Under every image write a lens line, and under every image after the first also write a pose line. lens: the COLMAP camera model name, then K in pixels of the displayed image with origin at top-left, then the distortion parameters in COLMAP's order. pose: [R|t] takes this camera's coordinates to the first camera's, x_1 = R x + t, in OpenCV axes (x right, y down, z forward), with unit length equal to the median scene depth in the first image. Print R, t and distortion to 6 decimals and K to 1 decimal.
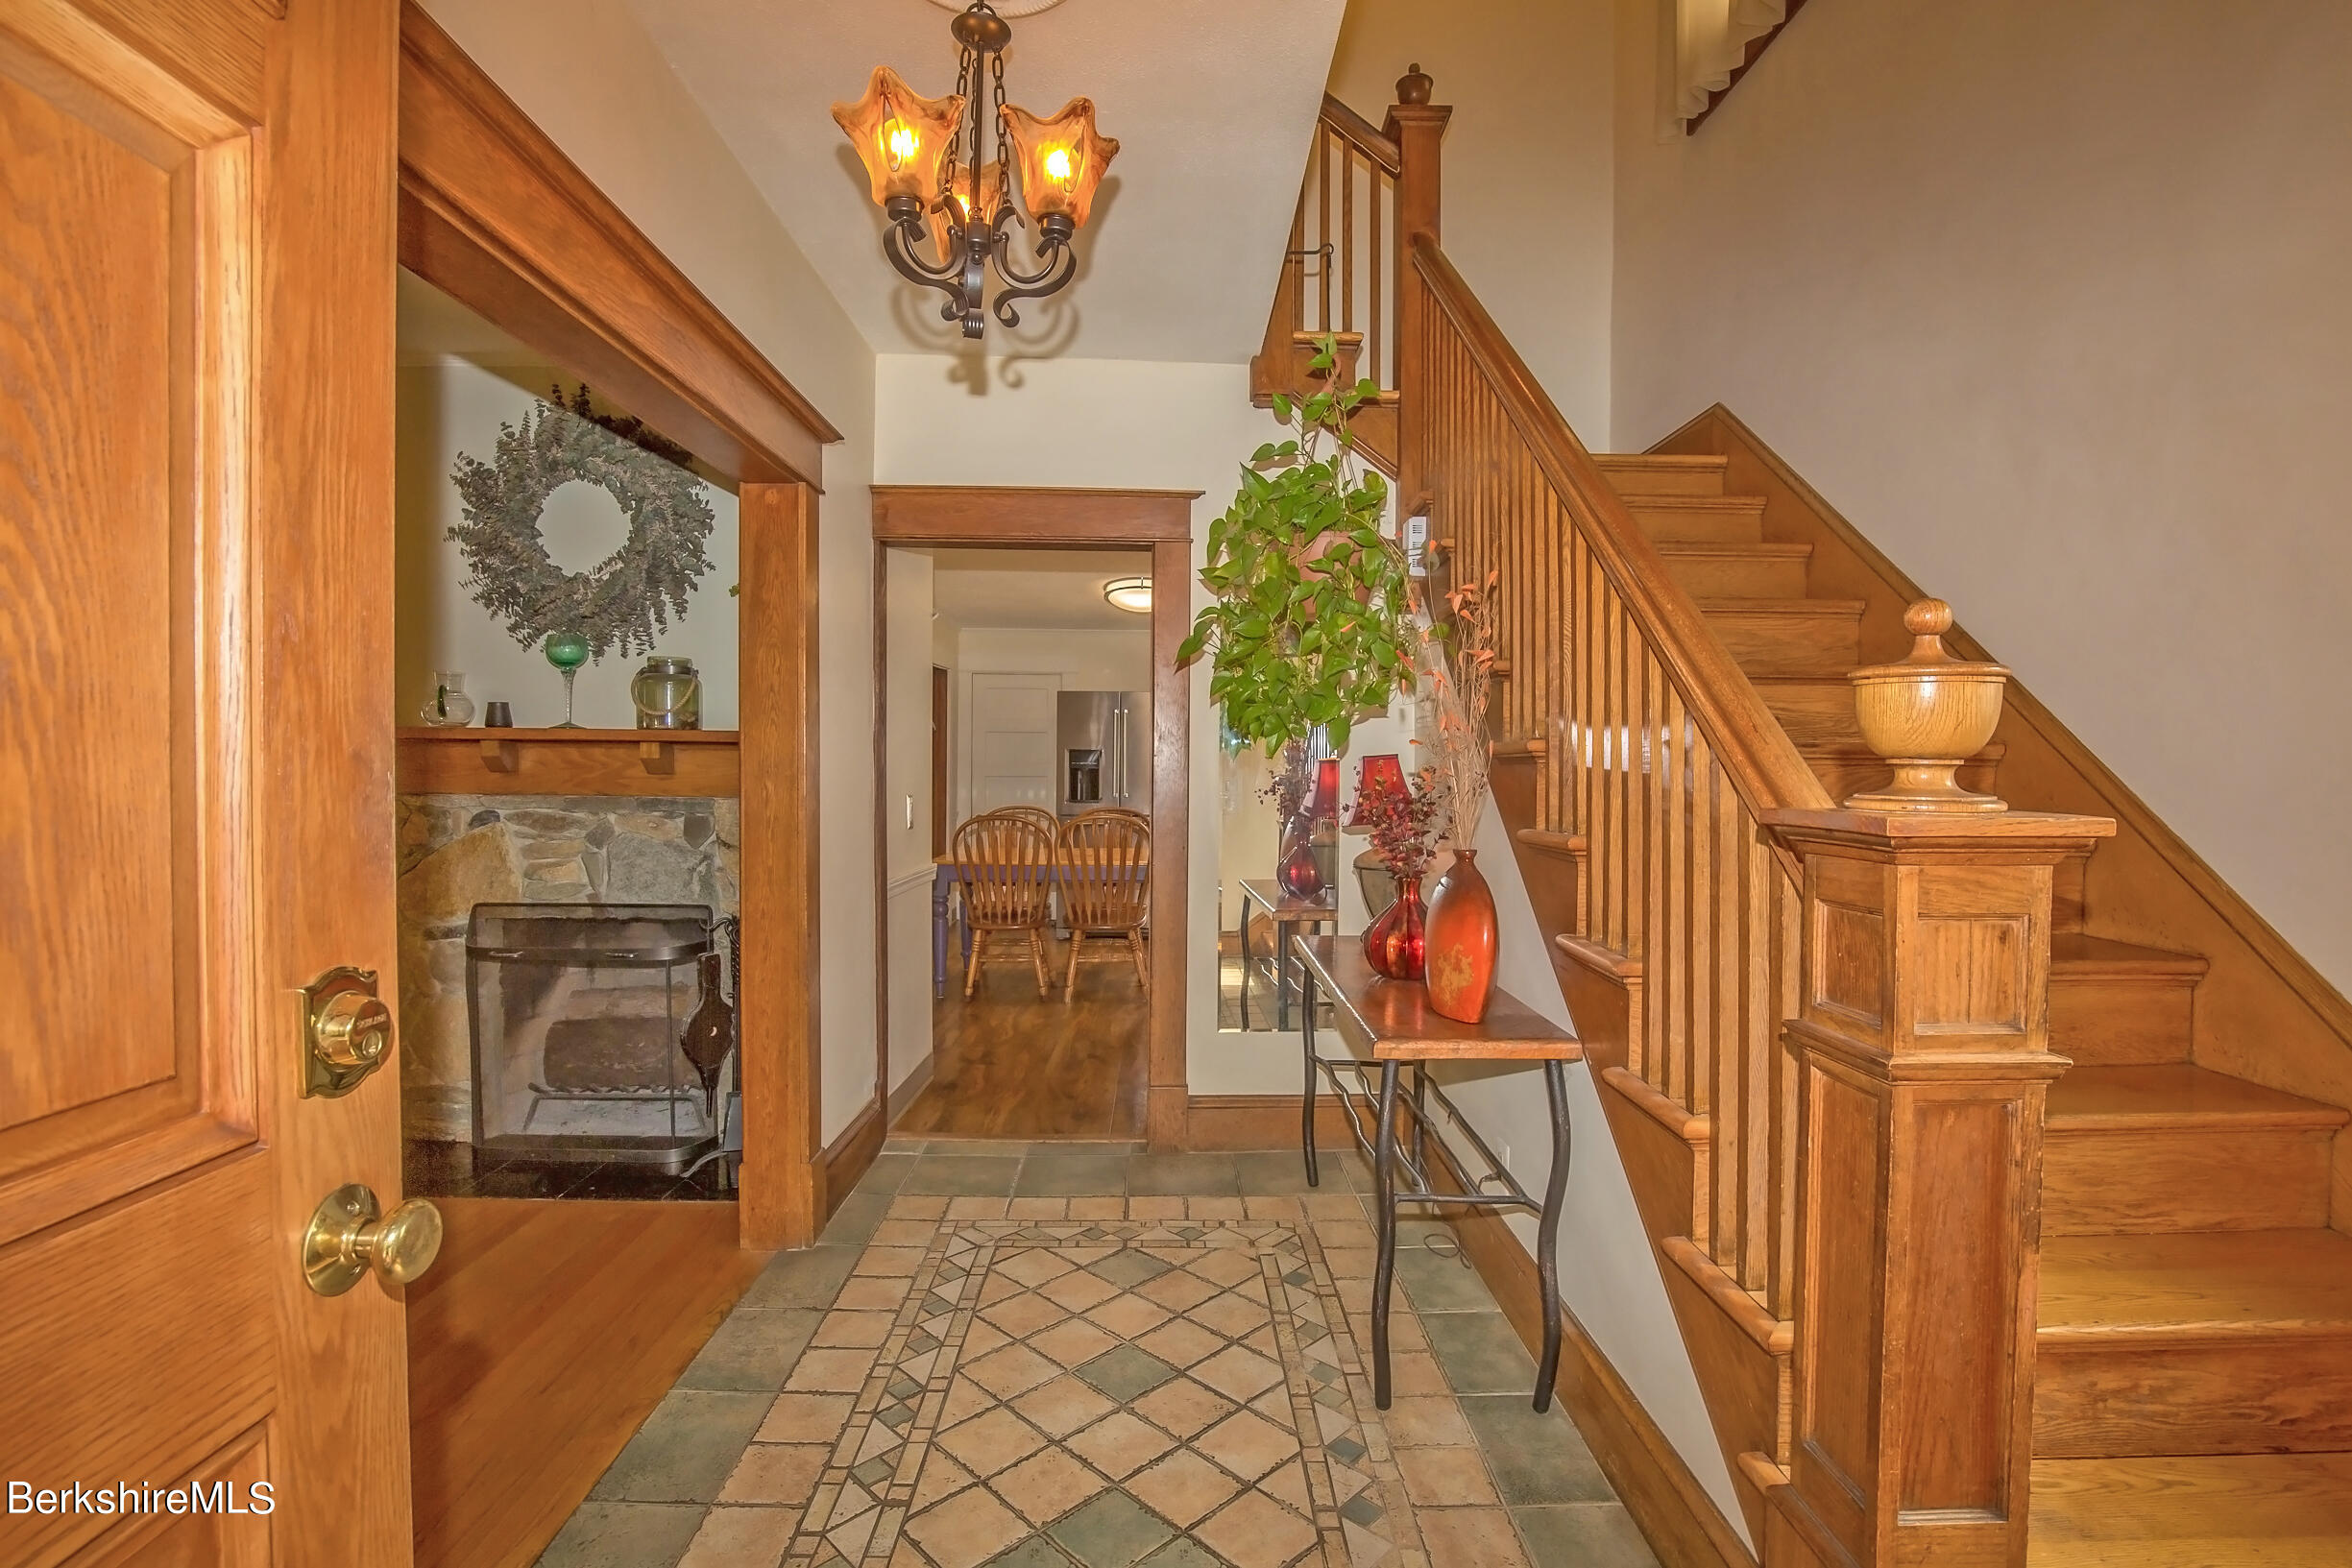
lens RADIAL K [[1079.2, 0, 1180.3], [0, 1079.2, 776.8], [0, 0, 1]] dist [0.000141, 0.000006]
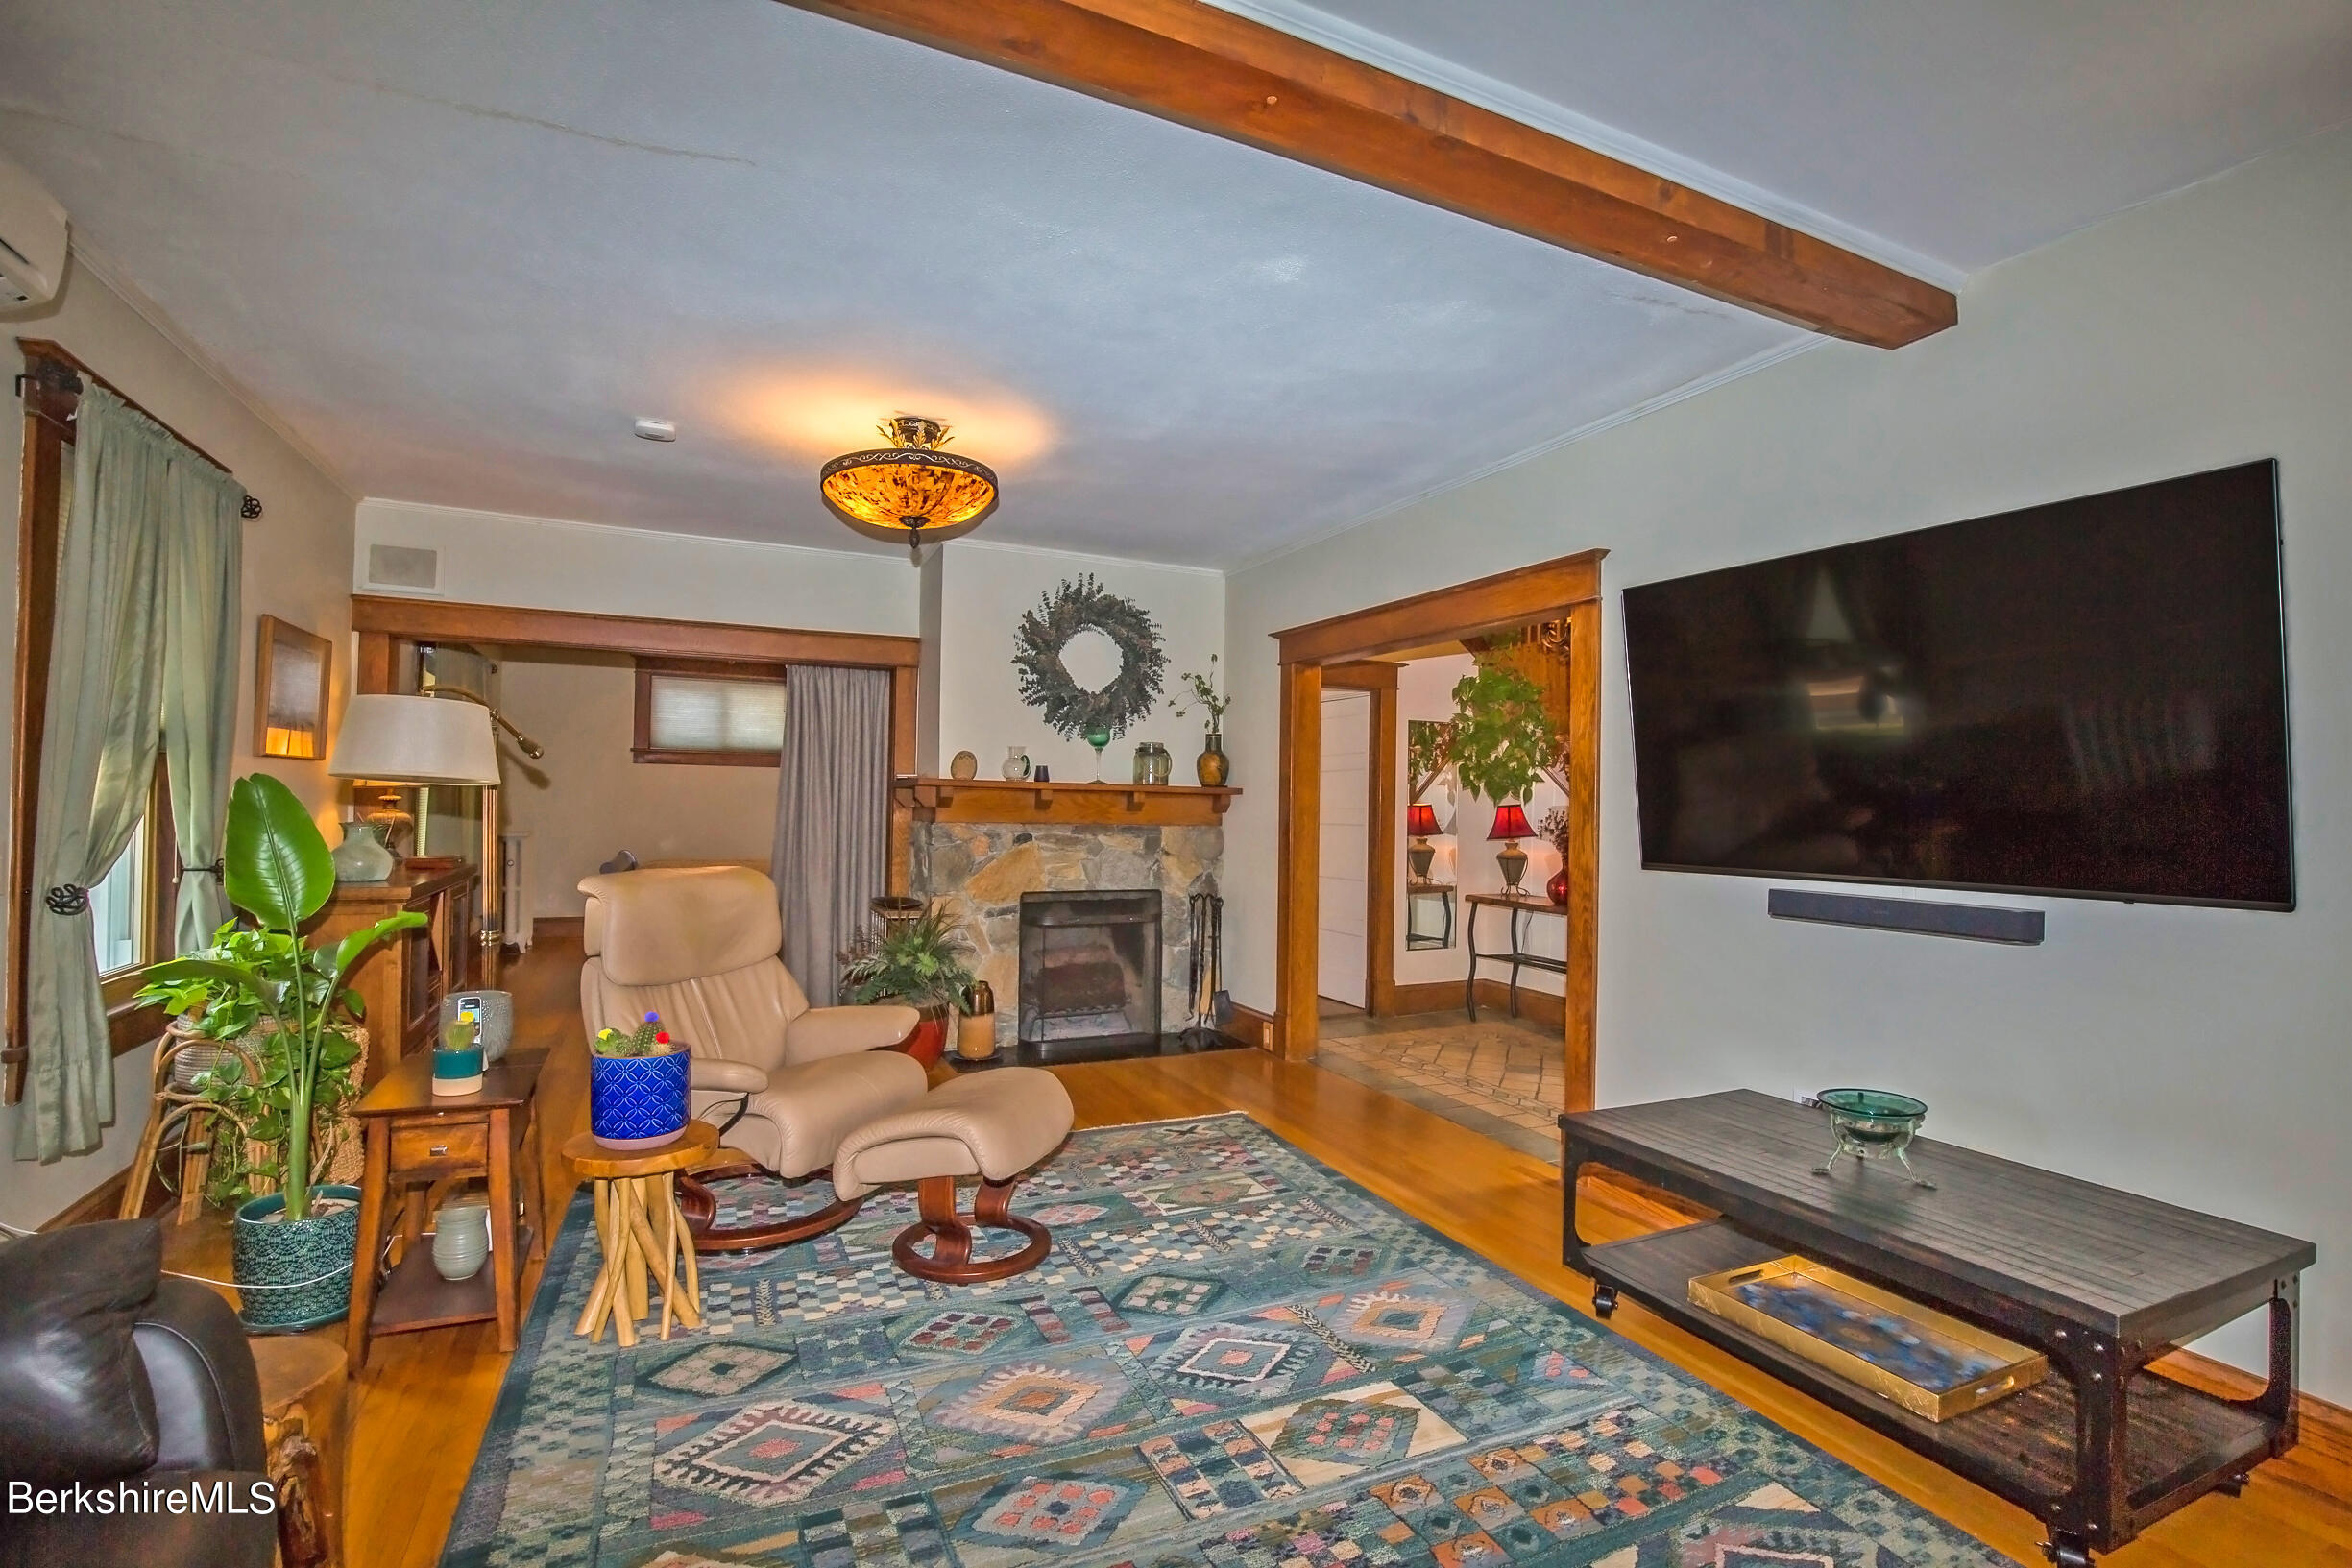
lens RADIAL K [[1079.2, 0, 1175.5], [0, 1079.2, 785.5], [0, 0, 1]] dist [0.000141, 0.000006]
pose [[0.909828, 0.017728, 0.414606, -1.113490], [-0.010208, 0.999741, -0.020346, -0.008985], [-0.414859, 0.014279, 0.909773, -0.539377]]
